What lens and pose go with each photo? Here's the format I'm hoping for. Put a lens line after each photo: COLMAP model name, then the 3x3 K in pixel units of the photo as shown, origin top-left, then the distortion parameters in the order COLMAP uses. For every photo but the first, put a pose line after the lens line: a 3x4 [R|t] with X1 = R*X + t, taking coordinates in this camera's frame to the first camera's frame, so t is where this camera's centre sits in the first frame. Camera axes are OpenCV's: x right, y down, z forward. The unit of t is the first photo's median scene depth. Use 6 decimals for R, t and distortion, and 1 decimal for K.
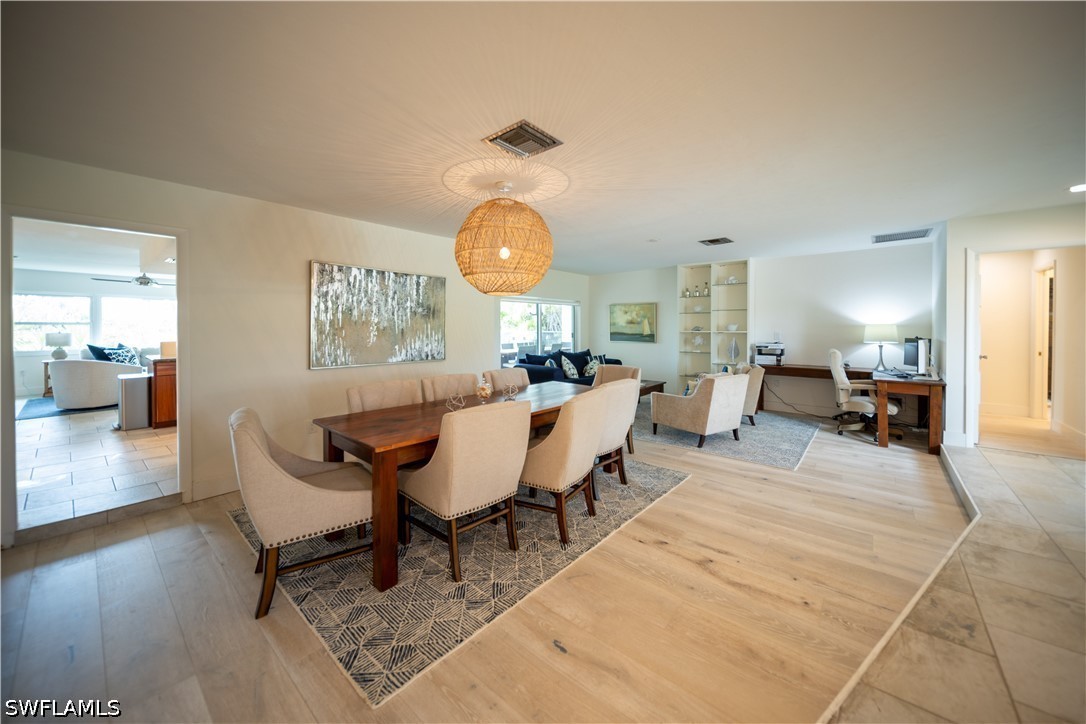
lens RADIAL K [[393.2, 0, 551.6], [0, 393.2, 335.5], [0, 0, 1]] dist [-0.000438, -0.000241]
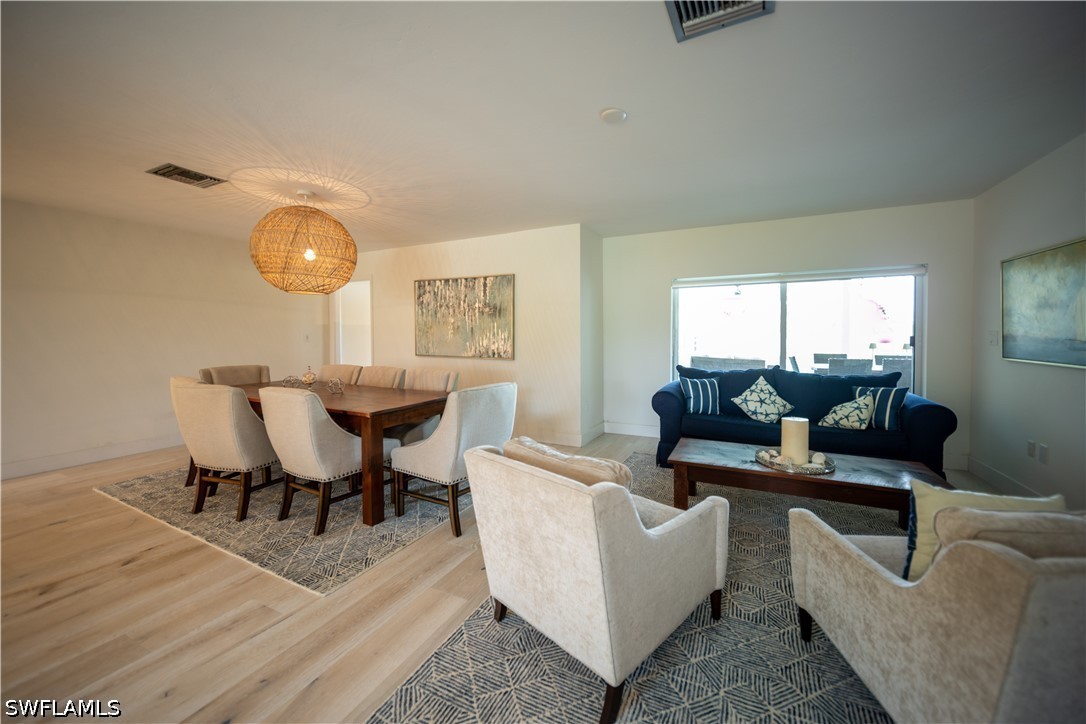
lens RADIAL K [[393.2, 0, 551.6], [0, 393.2, 335.5], [0, 0, 1]] dist [-0.000438, -0.000241]
pose [[0.251477, 0.001248, -0.967863, 0.767828], [-0.020531, 0.999781, -0.004045, 0.005608], [0.967646, 0.020888, 0.251447, 0.949229]]
